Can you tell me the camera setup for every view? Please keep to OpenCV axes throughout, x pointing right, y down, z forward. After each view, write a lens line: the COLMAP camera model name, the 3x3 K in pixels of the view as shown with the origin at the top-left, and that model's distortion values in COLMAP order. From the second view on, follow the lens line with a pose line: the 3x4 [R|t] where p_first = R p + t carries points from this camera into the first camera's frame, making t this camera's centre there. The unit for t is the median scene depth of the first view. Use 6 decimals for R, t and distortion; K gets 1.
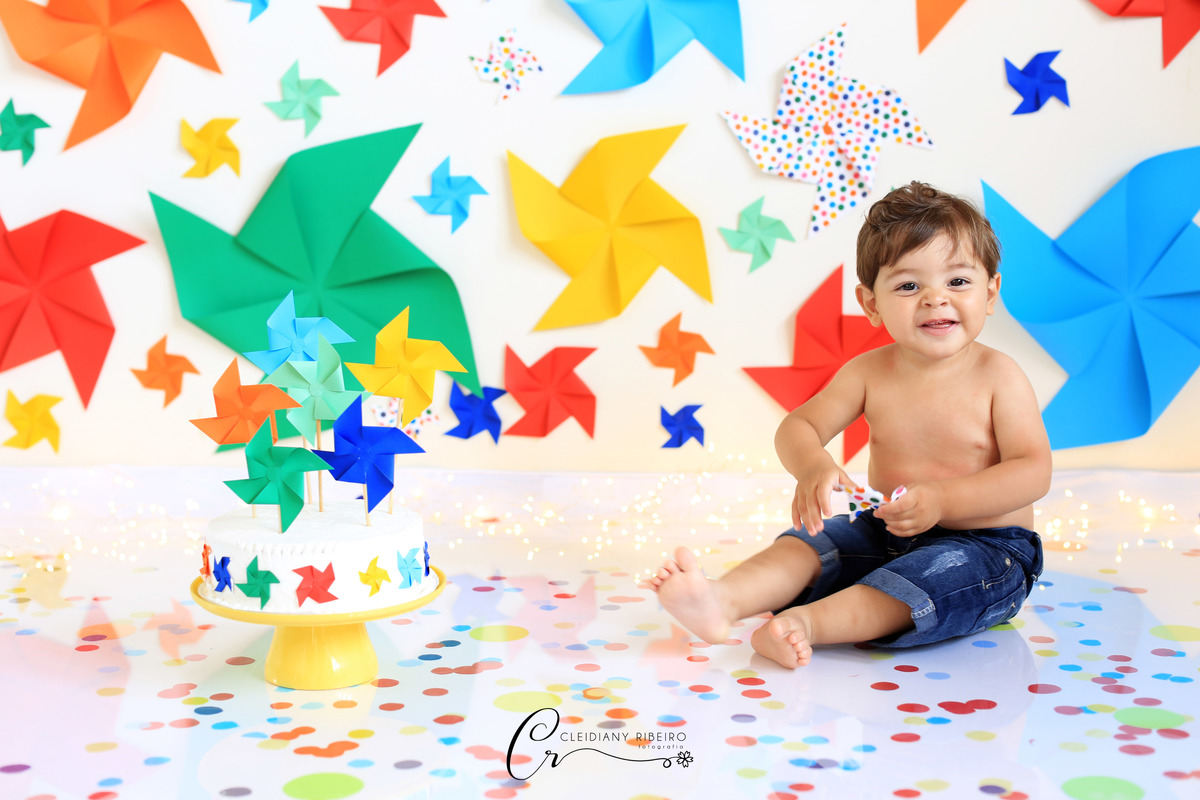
lens RADIAL K [[1799.8, 0, 600.2], [0, 1799.8, 397.5], [0, 0, 1]] dist [-0.132865, 0.000000]
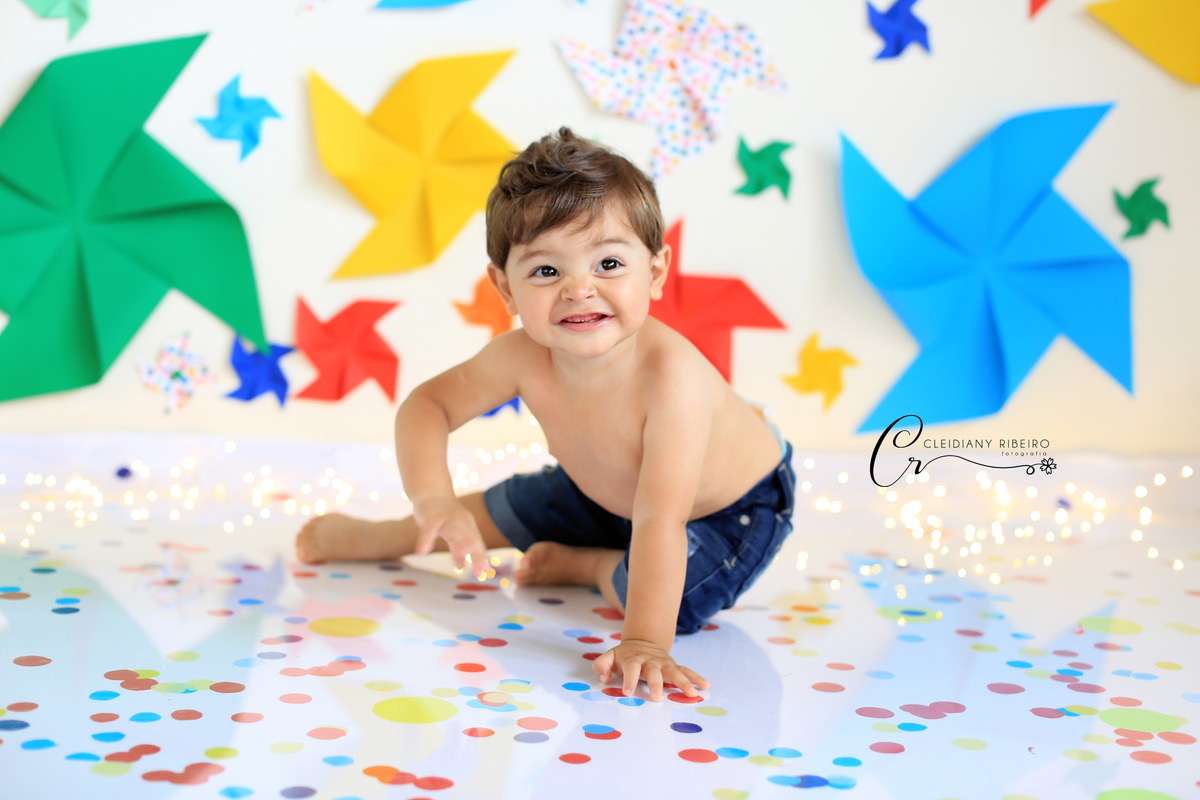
lens RADIAL K [[1799.8, 0, 600.9], [0, 1799.8, 391.7], [0, 0, 1]] dist [-0.132865, 0.000000]
pose [[0.978335, 0.023666, 0.205673, -0.088101], [-0.022869, 0.999719, -0.006253, 0.019915], [-0.205763, 0.001414, 0.978601, 0.130819]]
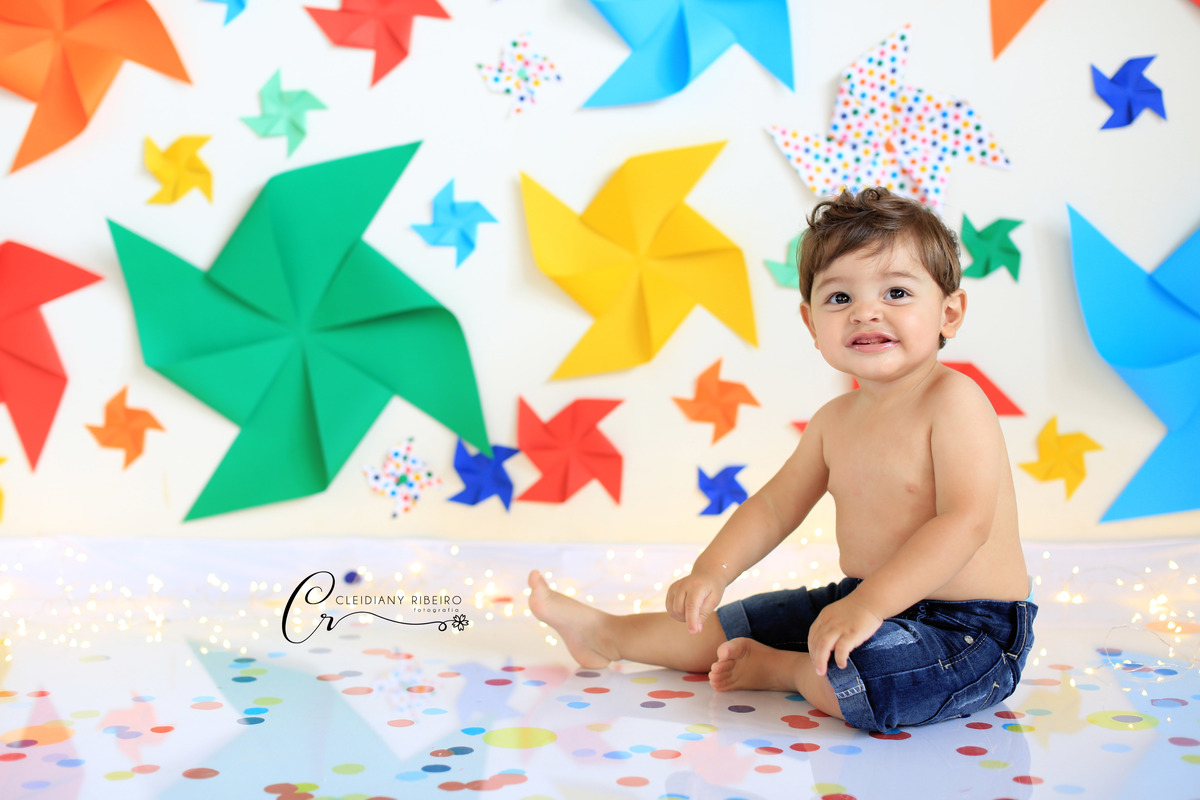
lens RADIAL K [[1799.8, 0, 604.0], [0, 1799.8, 401.8], [0, 0, 1]] dist [-0.132865, 0.000000]
pose [[0.999972, -0.002278, 0.007120, -0.017970], [0.002571, 0.999136, -0.041476, 0.009625], [-0.007019, 0.041493, 0.999114, 0.137986]]
